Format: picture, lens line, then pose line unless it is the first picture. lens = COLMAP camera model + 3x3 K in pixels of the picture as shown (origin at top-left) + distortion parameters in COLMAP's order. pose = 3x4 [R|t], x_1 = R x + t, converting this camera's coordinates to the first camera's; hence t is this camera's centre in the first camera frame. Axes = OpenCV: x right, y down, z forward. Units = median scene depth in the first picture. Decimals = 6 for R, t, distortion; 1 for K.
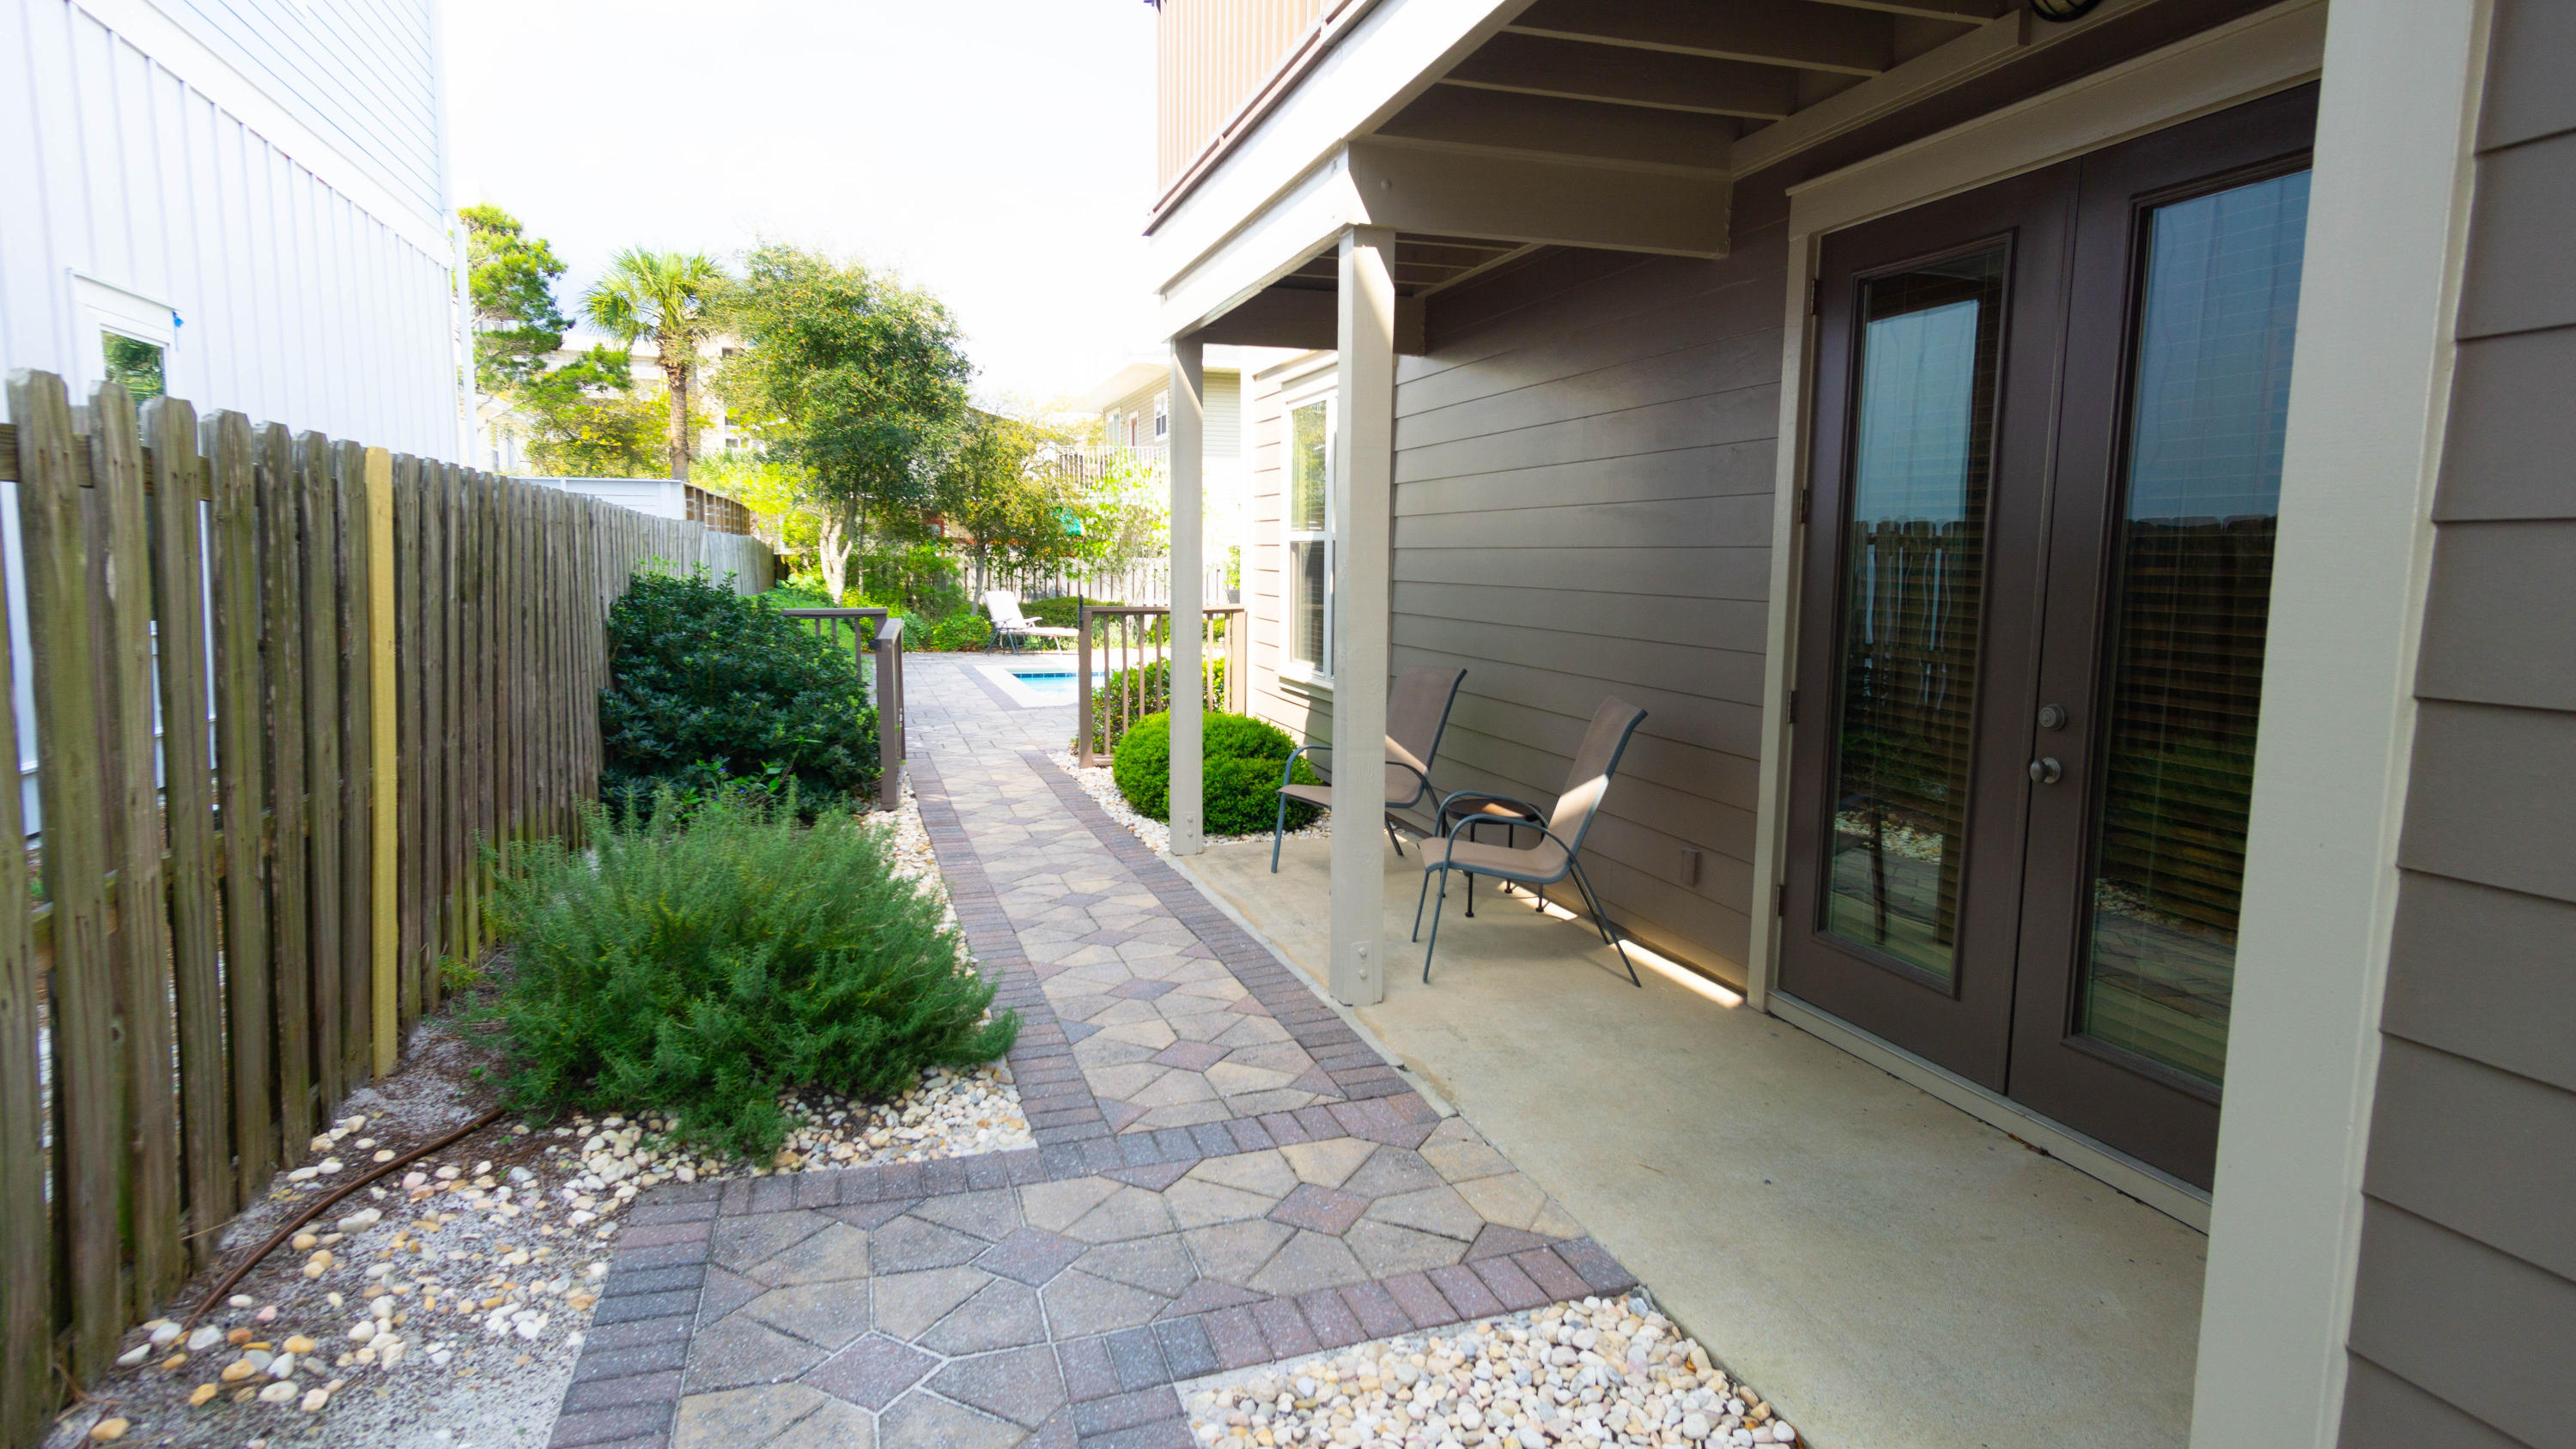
lens RADIAL K [[1362.3, 0, 1281.7], [0, 1362.3, 726.9], [0, 0, 1]] dist [-0.000351, -0.000095]
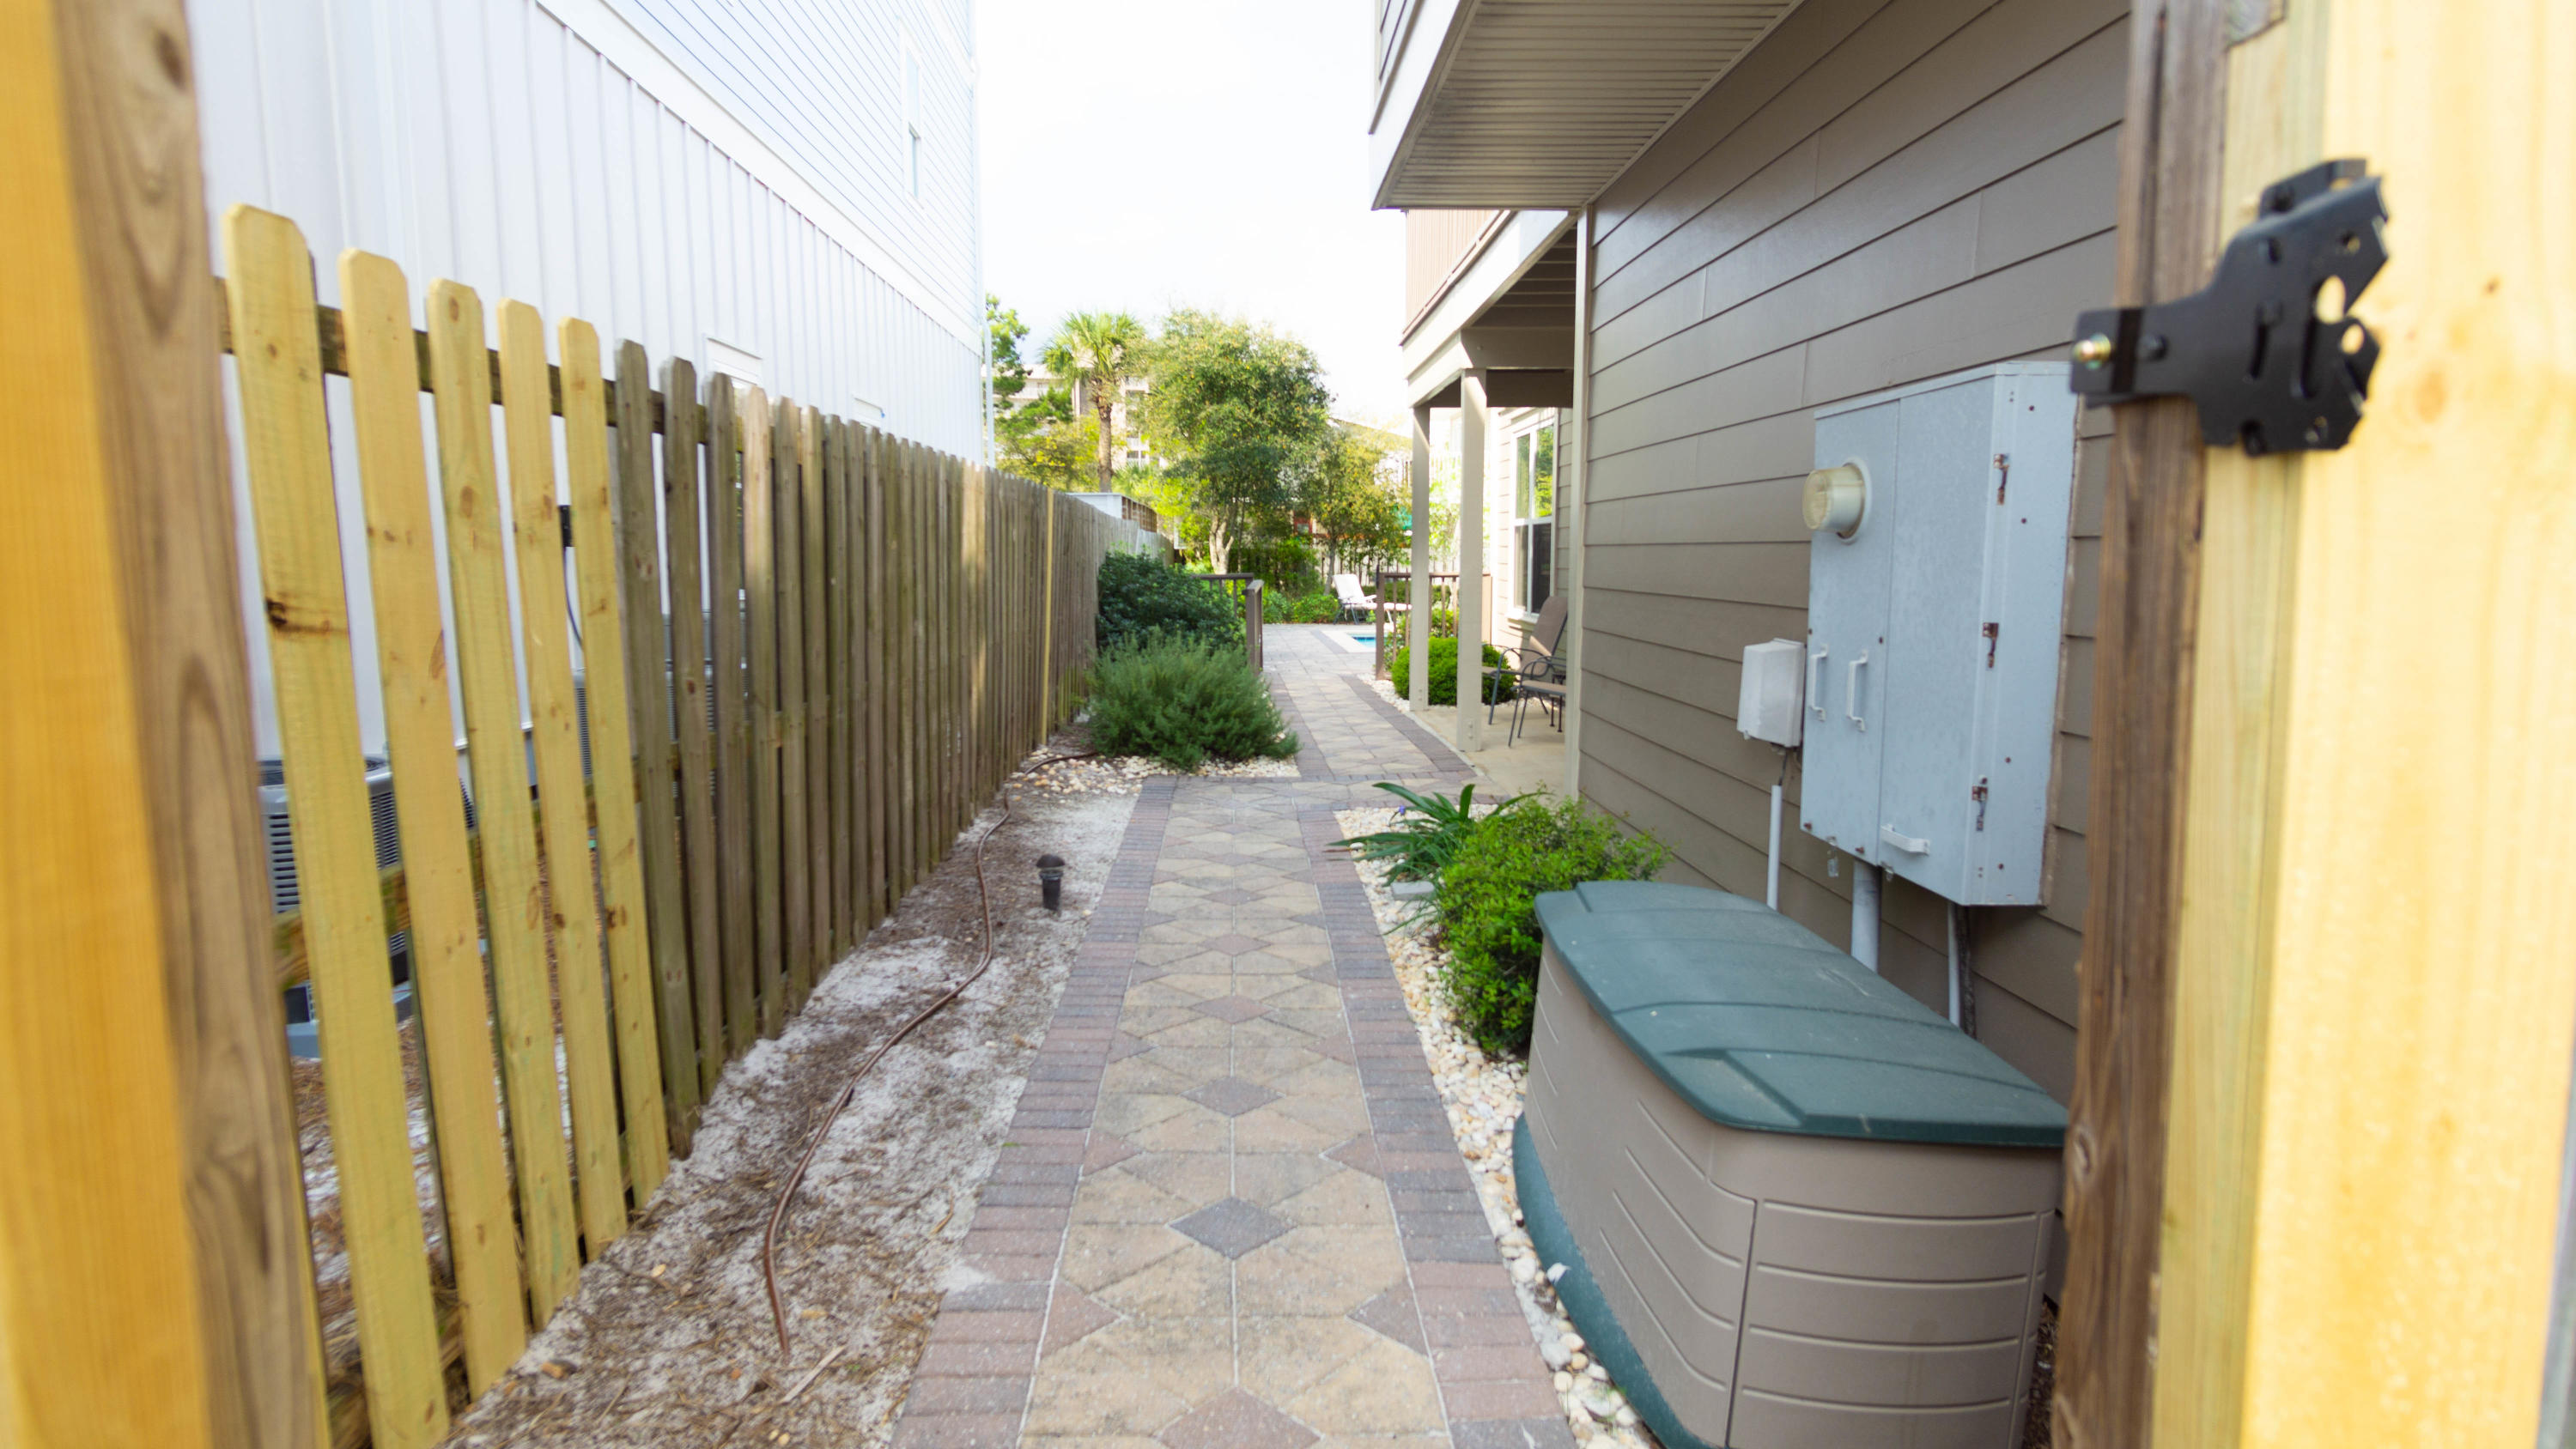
lens RADIAL K [[1362.3, 0, 1289.4], [0, 1362.3, 715.3], [0, 0, 1]] dist [-0.000351, -0.000095]
pose [[0.965668, 0.019518, -0.259047, 0.072098], [-0.021290, 0.999765, -0.004037, 0.037104], [0.258907, 0.009413, 0.965856, -0.226876]]
